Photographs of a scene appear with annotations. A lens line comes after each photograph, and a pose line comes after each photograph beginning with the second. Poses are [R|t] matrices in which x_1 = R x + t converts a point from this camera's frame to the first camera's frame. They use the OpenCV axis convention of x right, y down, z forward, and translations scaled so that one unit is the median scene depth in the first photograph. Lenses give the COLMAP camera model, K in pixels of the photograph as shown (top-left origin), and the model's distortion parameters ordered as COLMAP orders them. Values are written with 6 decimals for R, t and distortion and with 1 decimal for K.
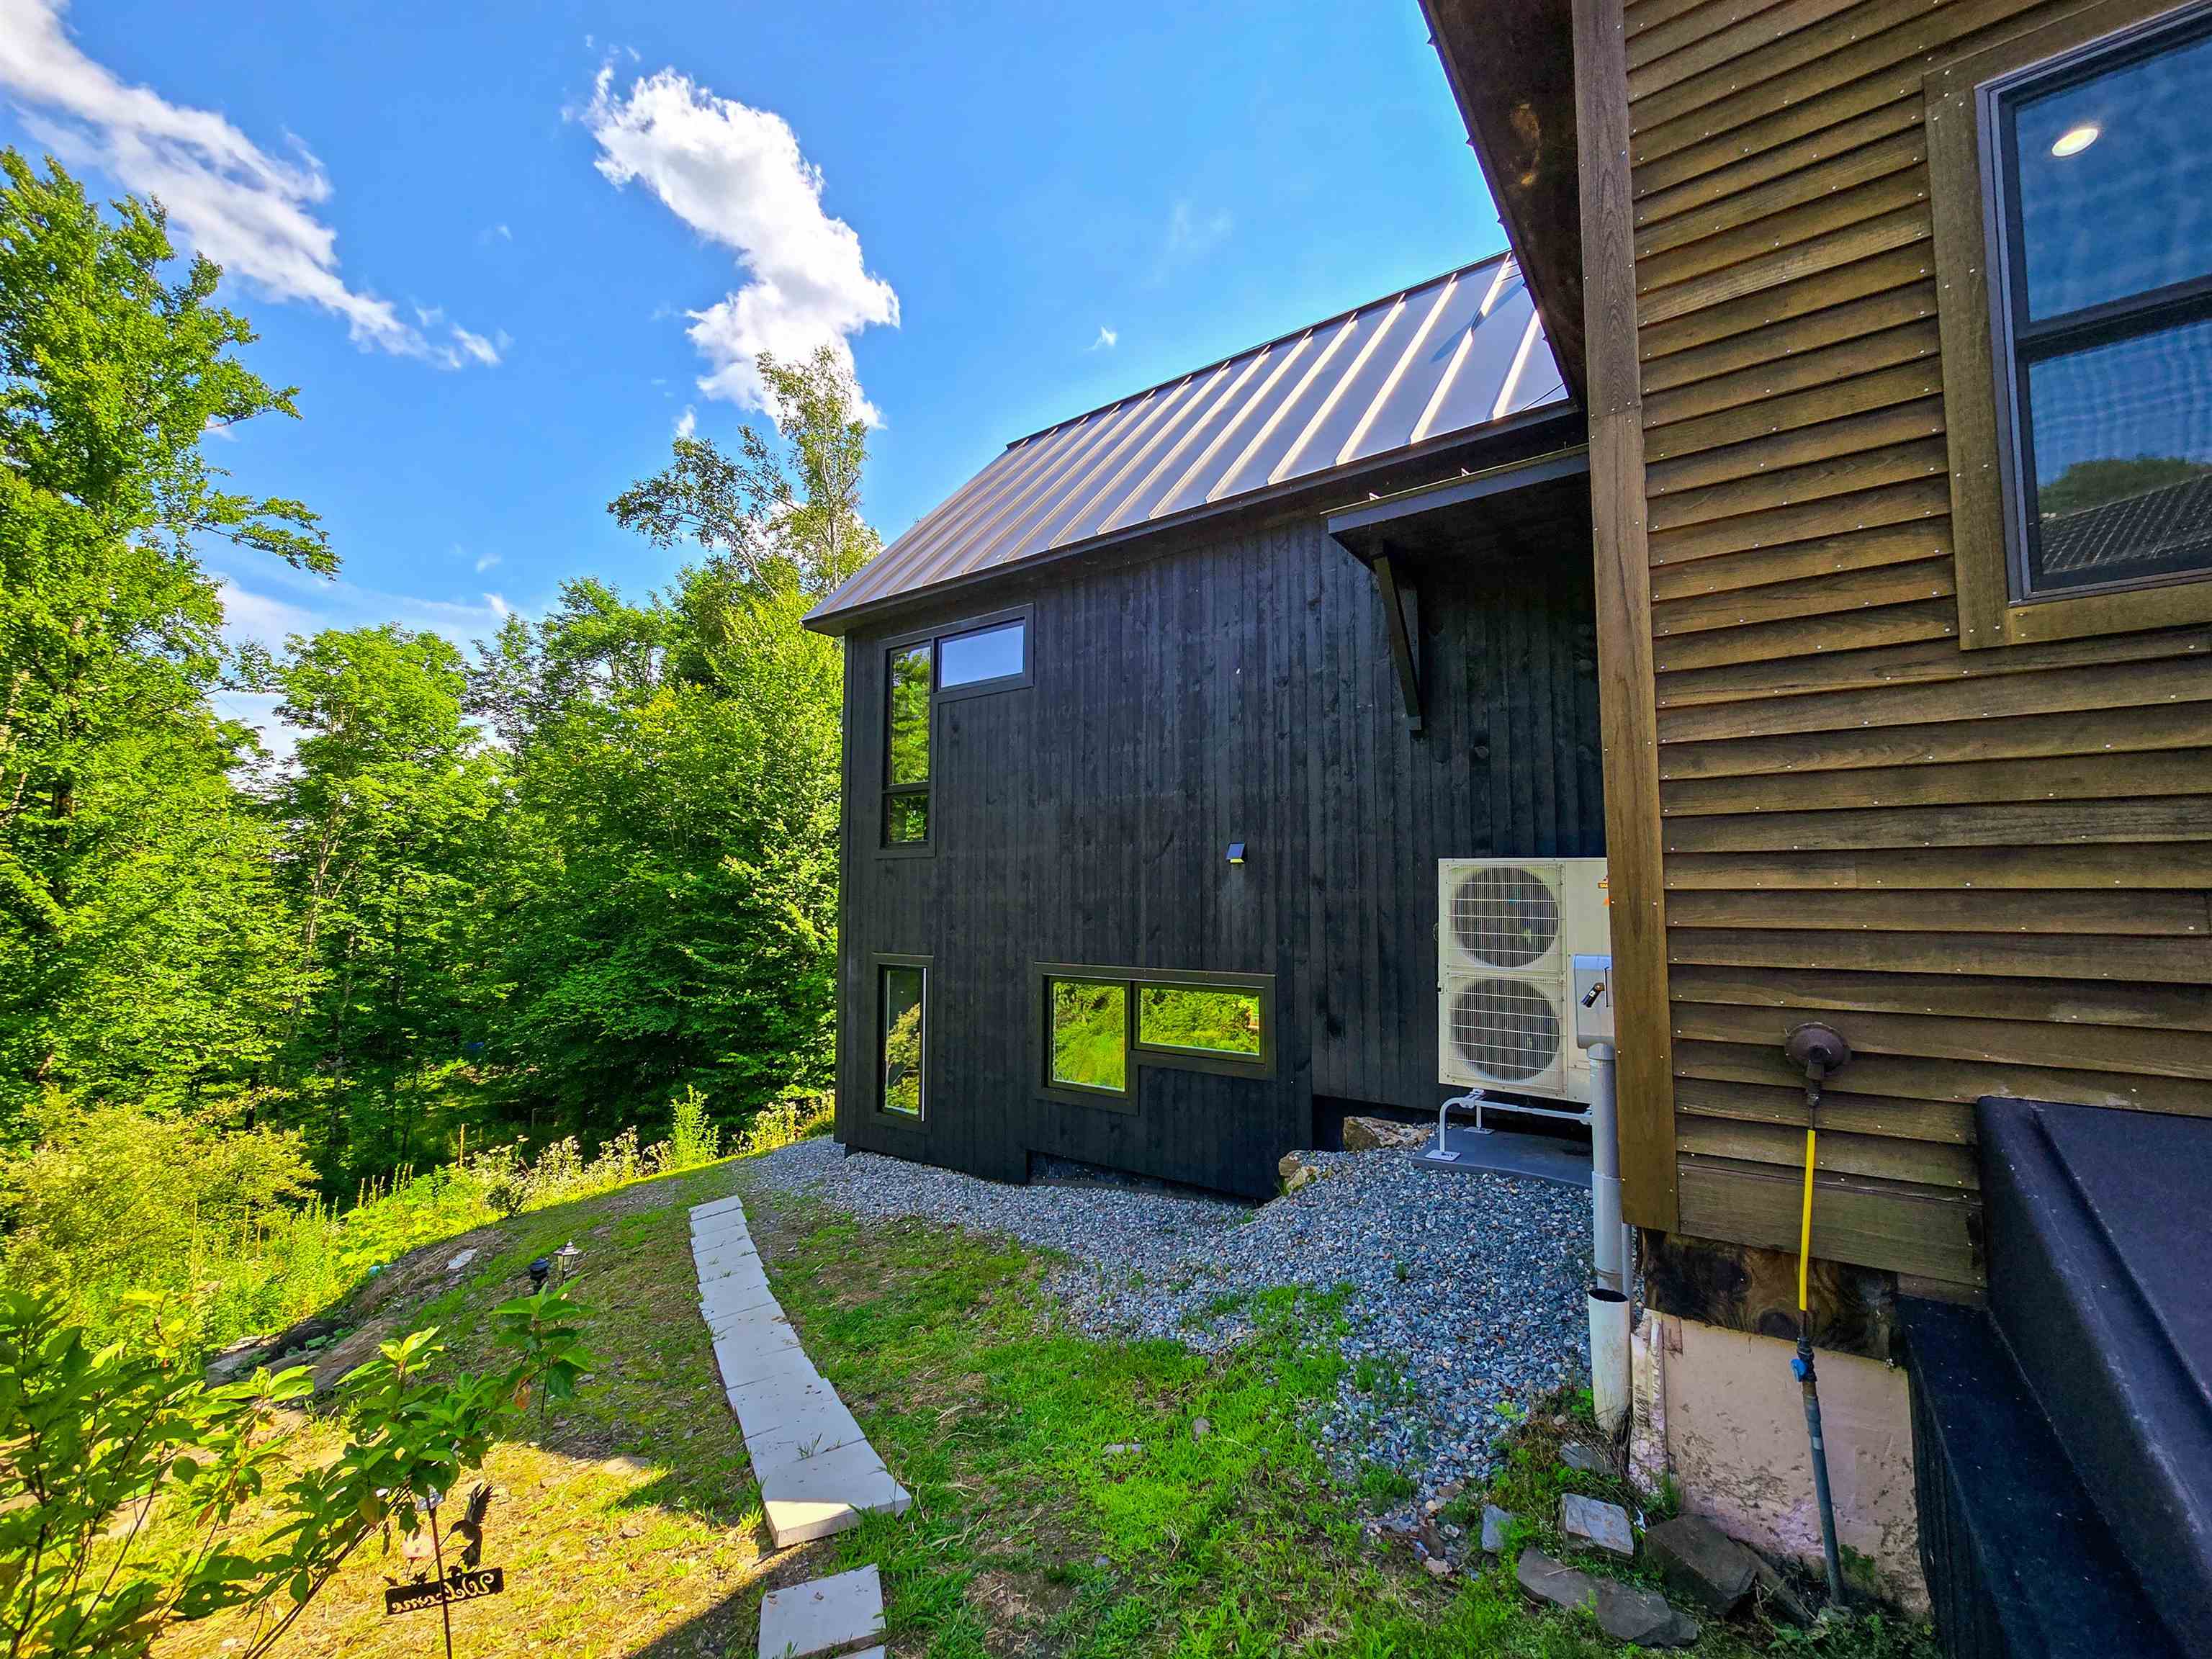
lens RADIAL K [[901.6, 0, 1121.0], [0, 901.6, 835.4], [0, 0, 1]] dist [-0.003955, -0.000360]
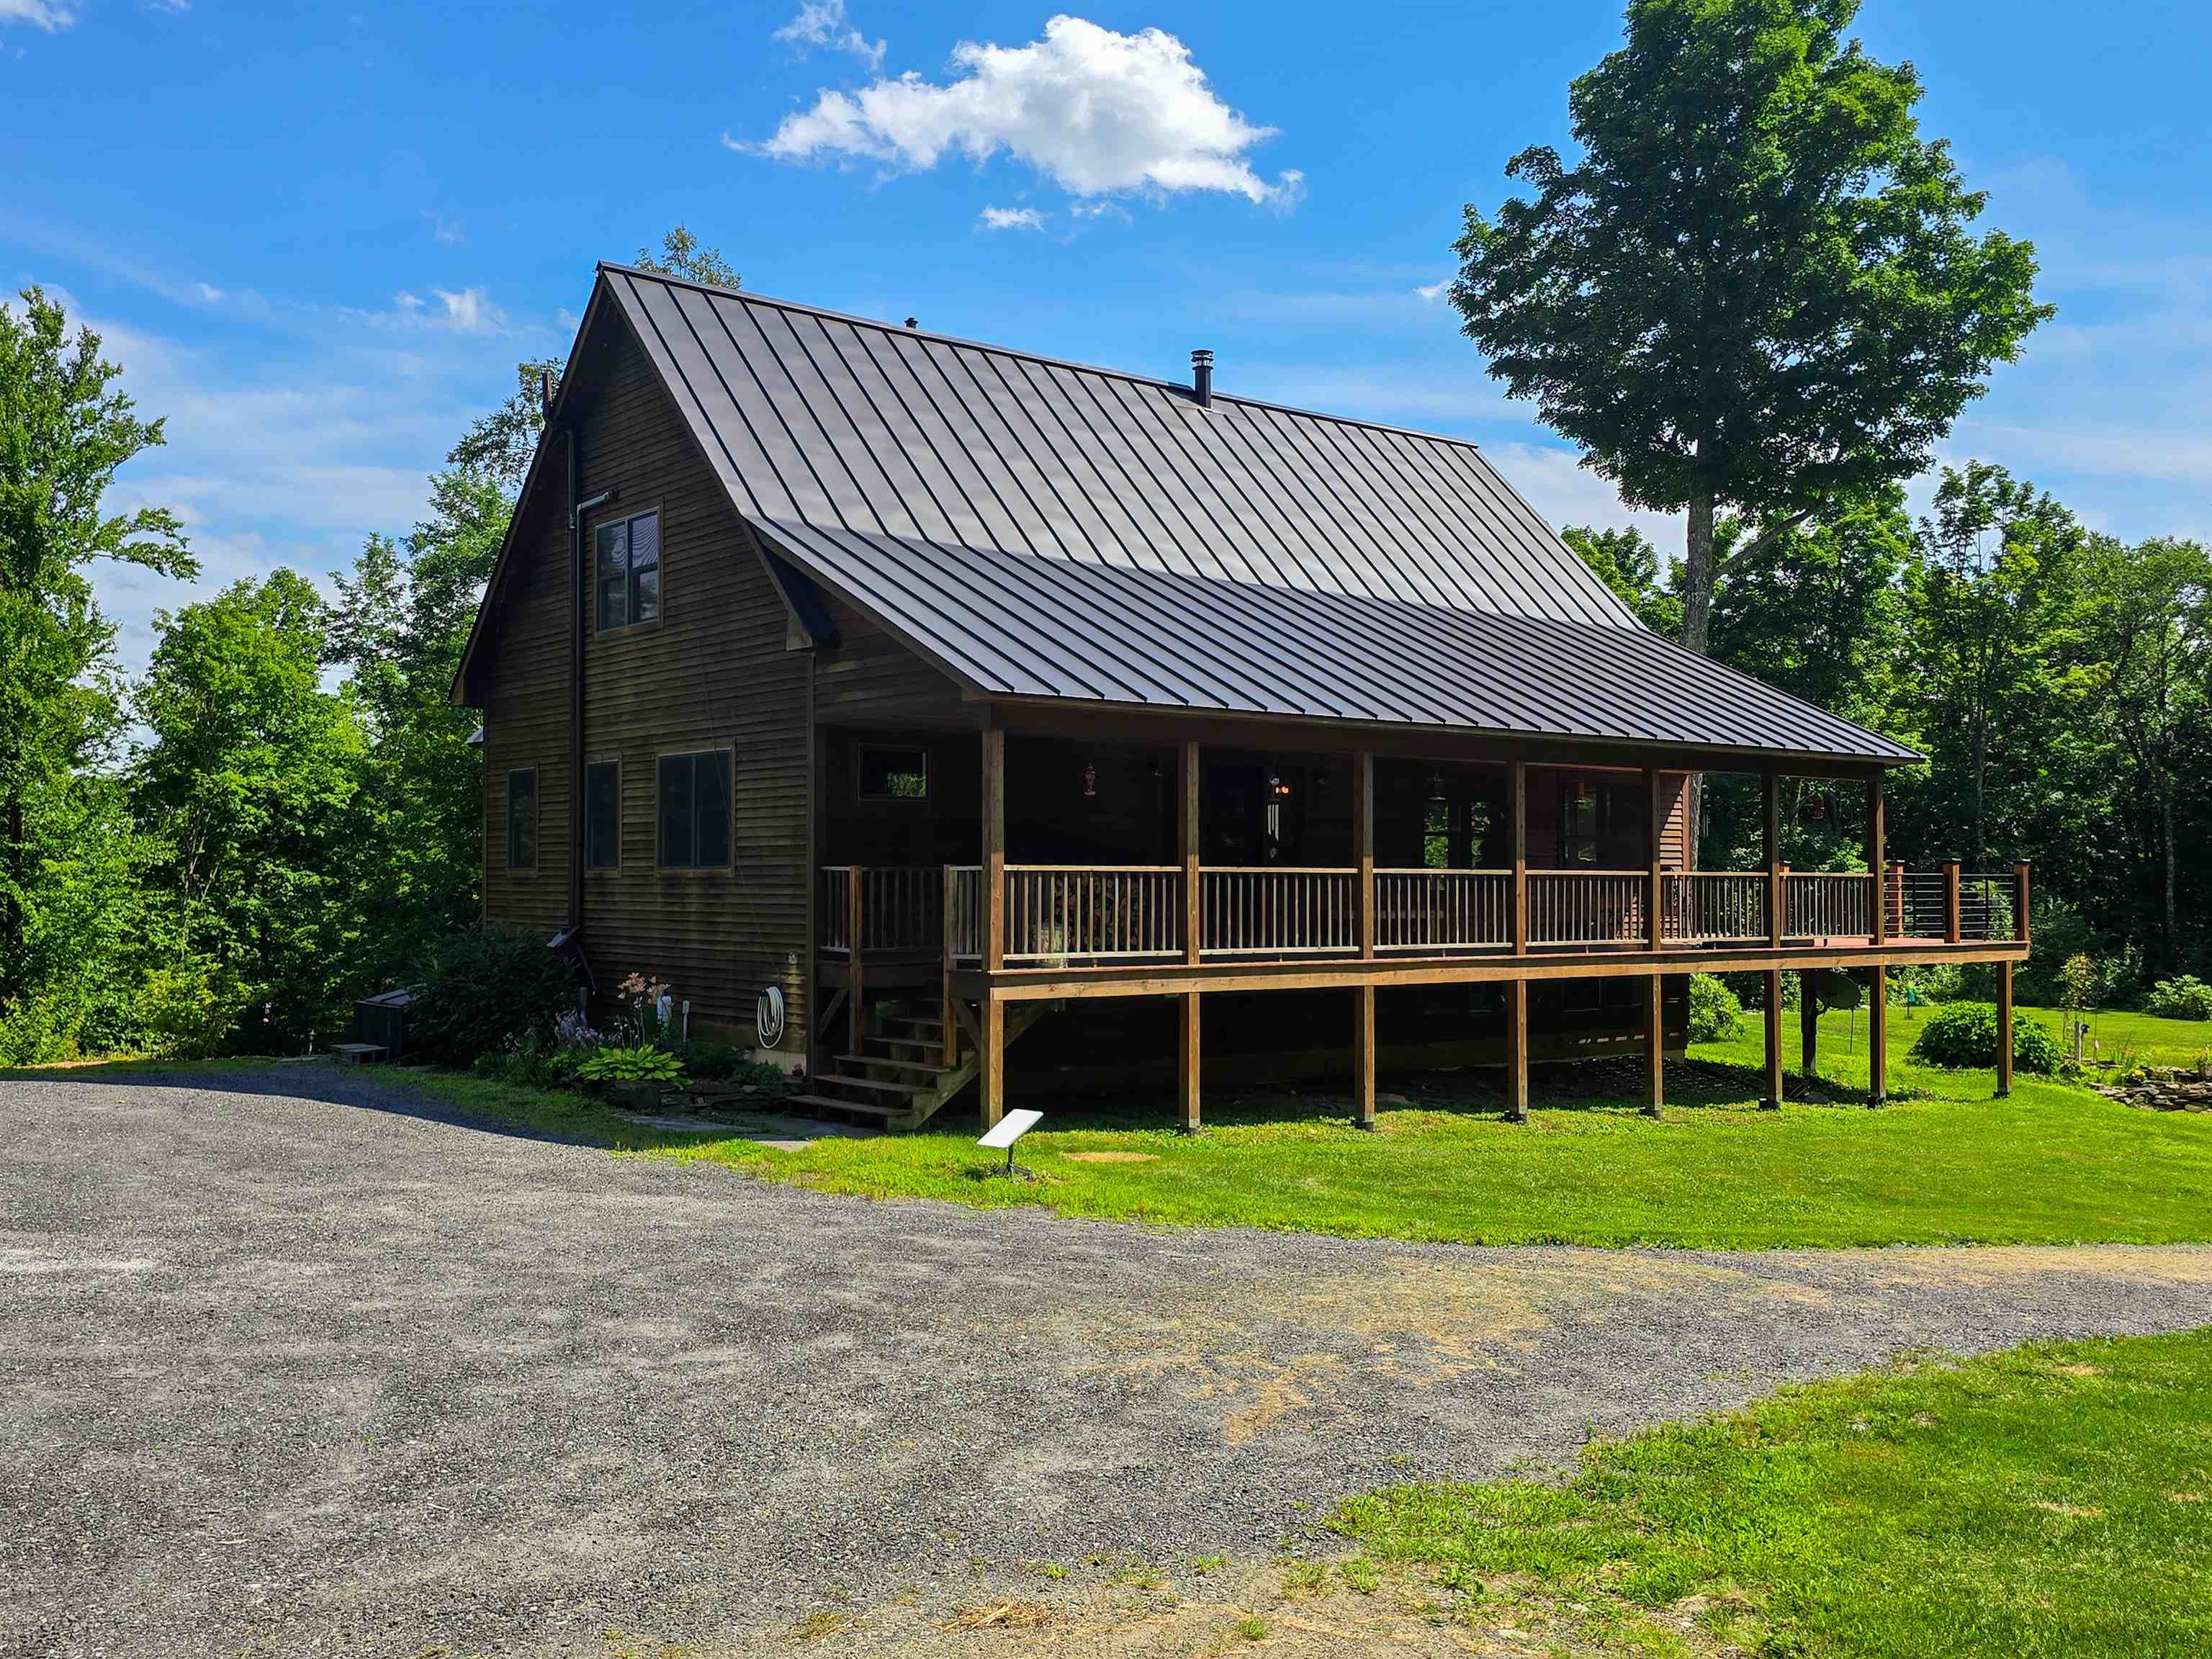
lens RADIAL K [[1957.1, 0, 1018.3], [0, 1957.1, 832.2], [0, 0, 1]] dist [0.074120, -0.016254]
pose [[0.952064, -0.005865, -0.305842, 0.507418], [0.019243, 0.998984, 0.040744, -0.062388], [0.305293, -0.044676, 0.951210, -0.631325]]
